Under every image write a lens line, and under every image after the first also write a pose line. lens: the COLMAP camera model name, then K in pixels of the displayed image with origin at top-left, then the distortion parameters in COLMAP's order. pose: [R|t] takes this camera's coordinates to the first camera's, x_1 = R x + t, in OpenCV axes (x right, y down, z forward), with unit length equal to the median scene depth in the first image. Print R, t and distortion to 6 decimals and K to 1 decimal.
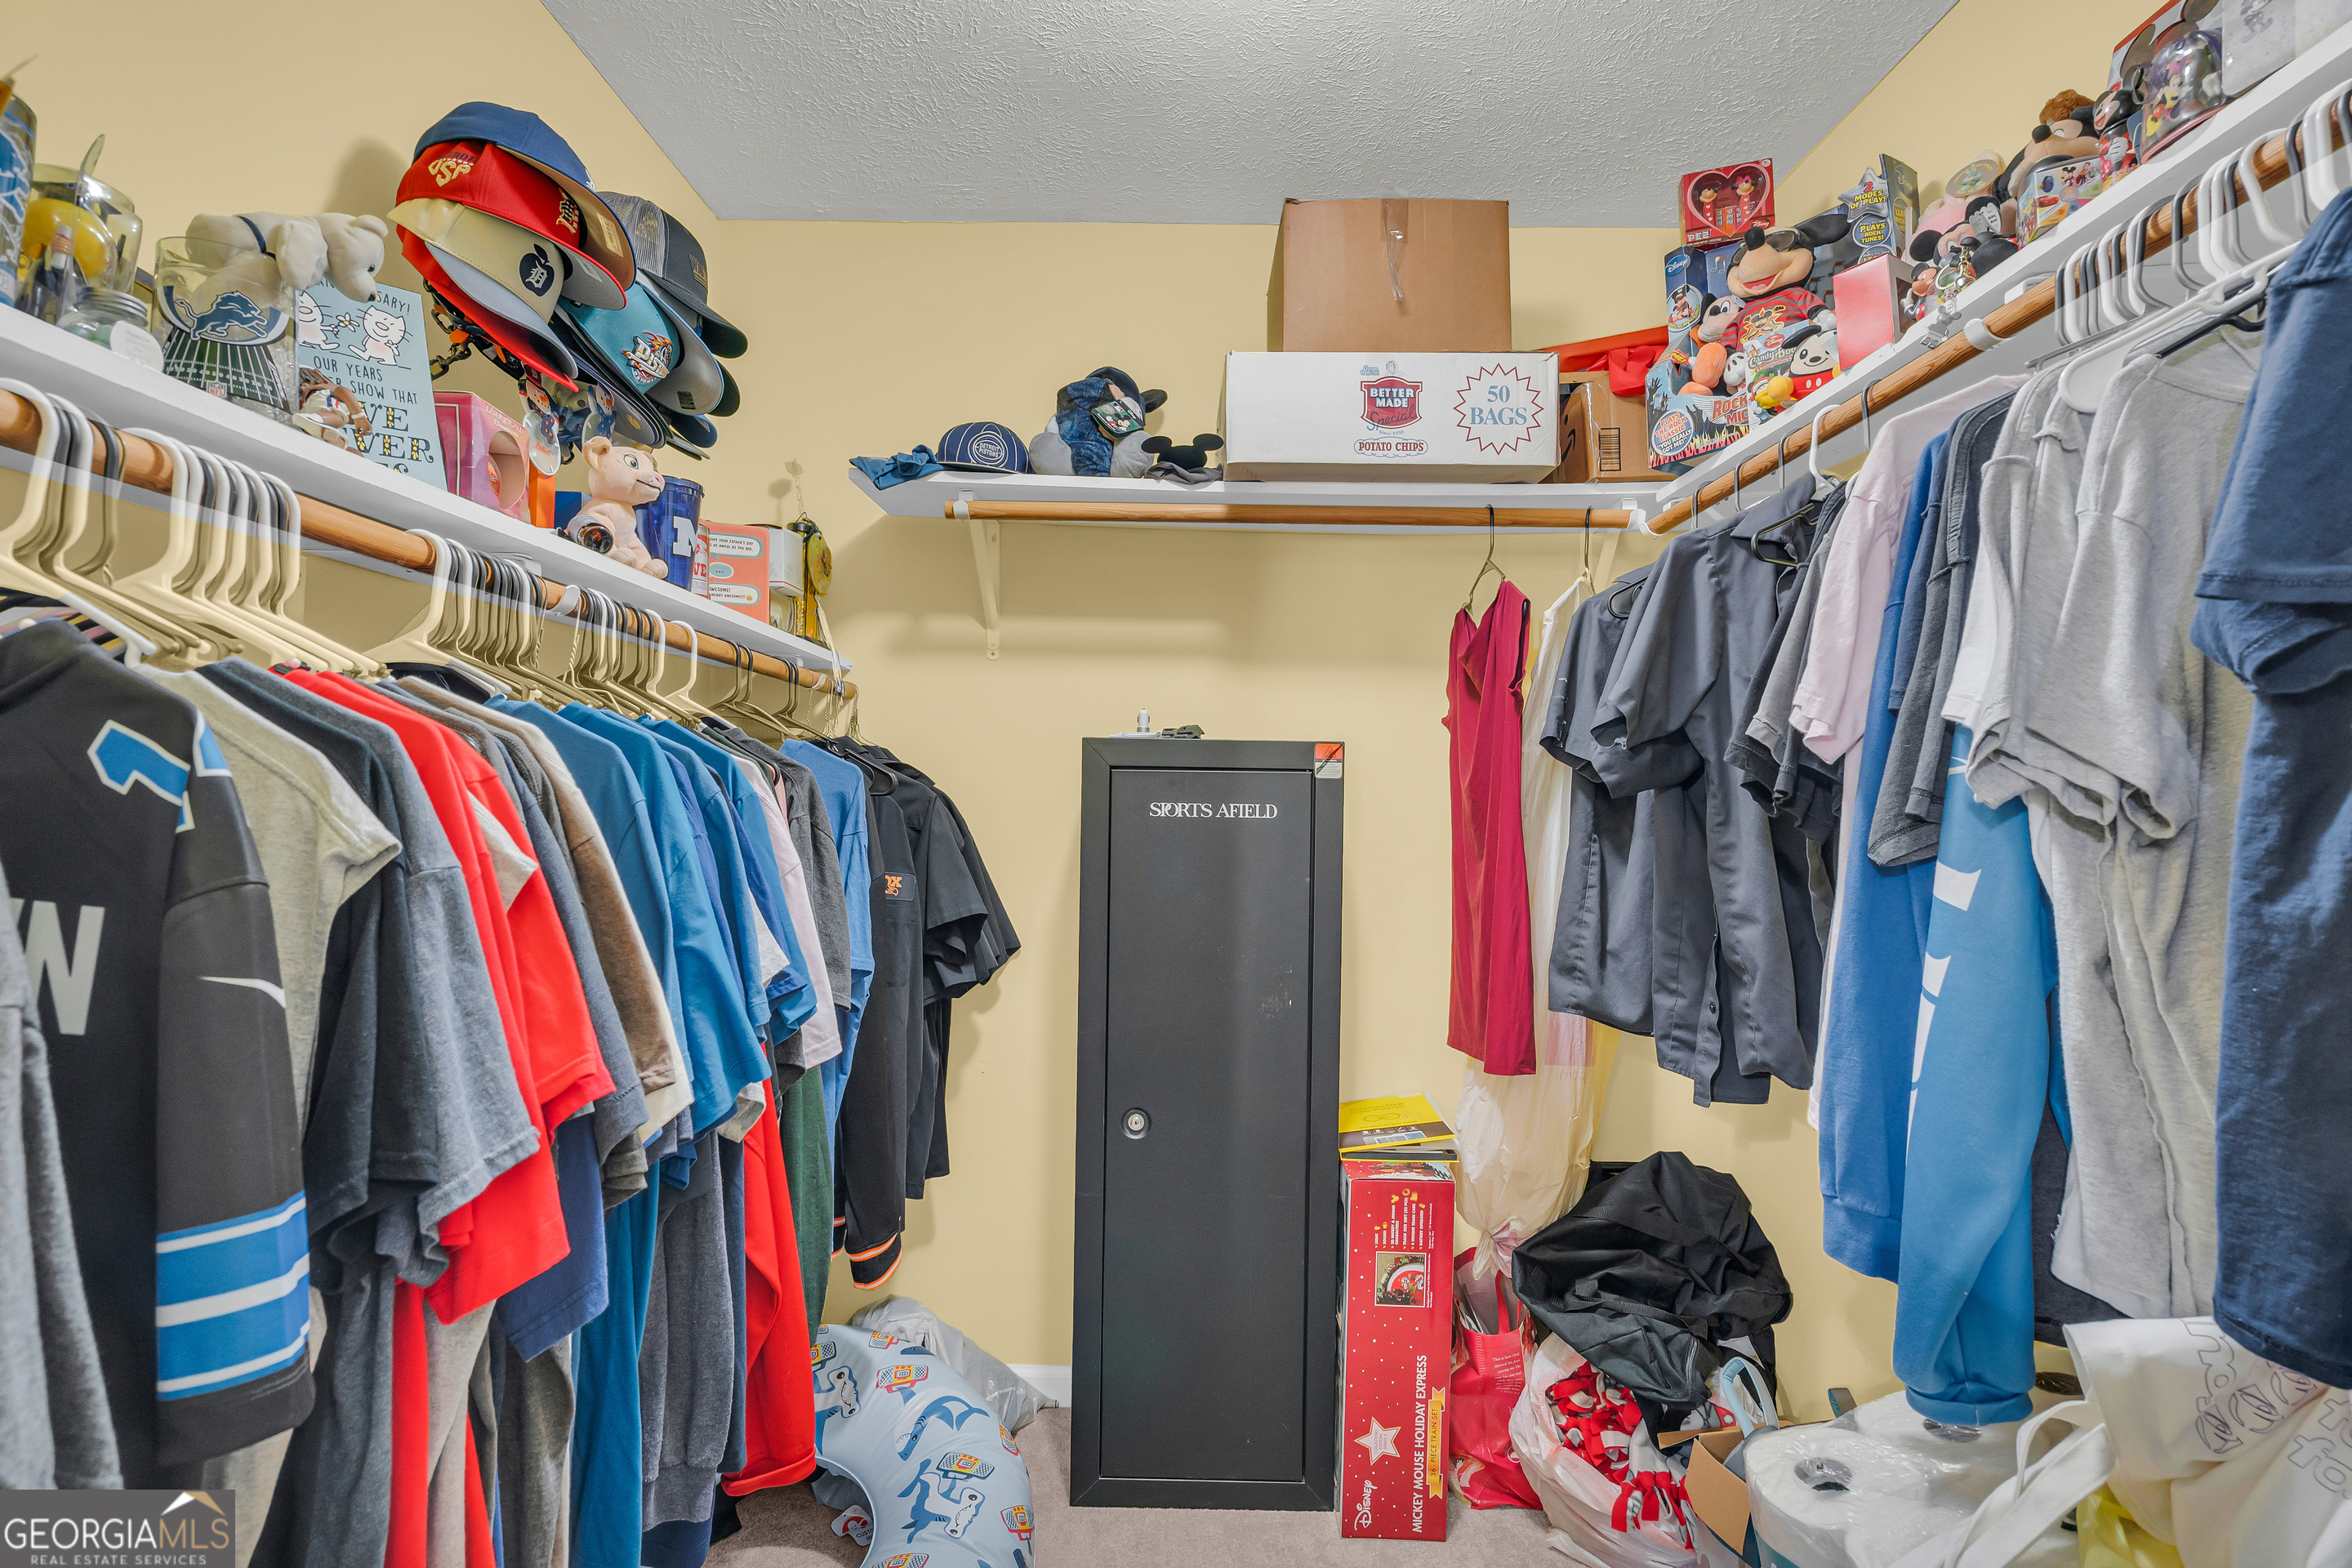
lens RADIAL K [[1126.3, 0, 1174.8], [0, 1126.3, 797.3], [0, 0, 1]] dist [-0.002171, 0.000126]
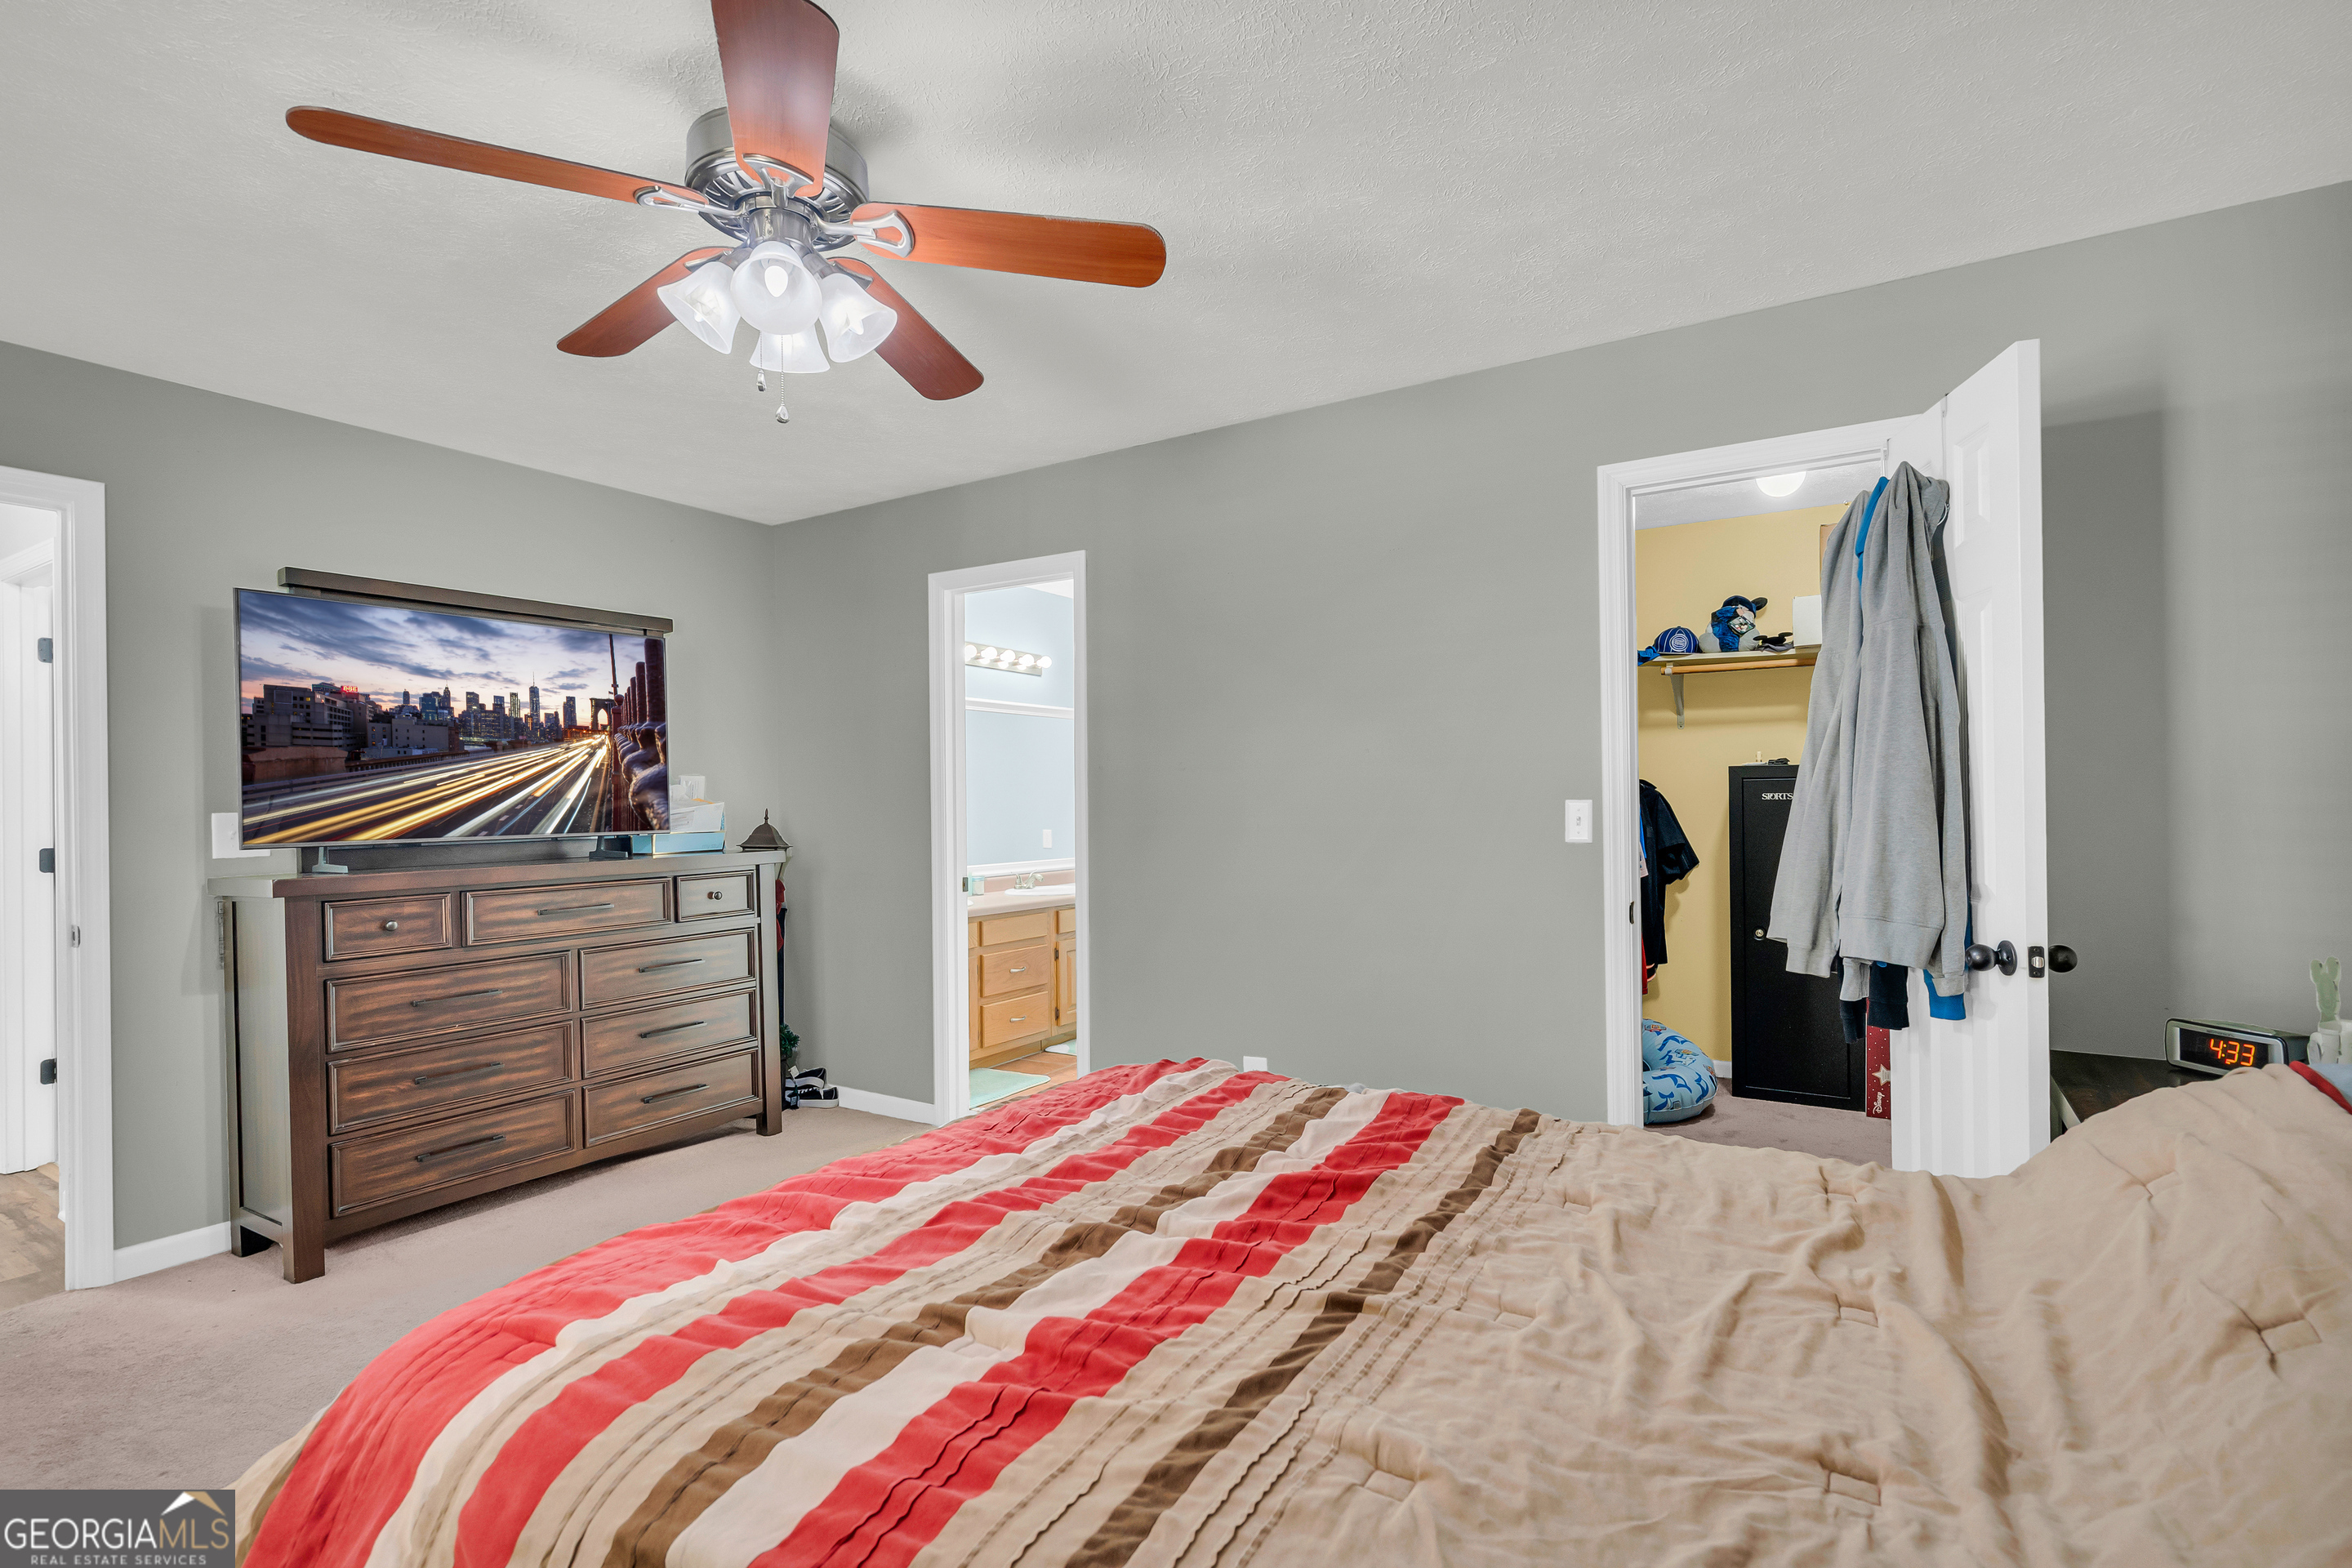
lens RADIAL K [[1126.3, 0, 1178.4], [0, 1126.3, 785.1], [0, 0, 1]] dist [-0.002171, 0.000126]
pose [[0.857294, -0.027724, -0.514081, 0.133317], [0.031440, 0.999505, -0.001473, -0.044520], [0.513867, -0.014899, 0.857740, -1.525588]]
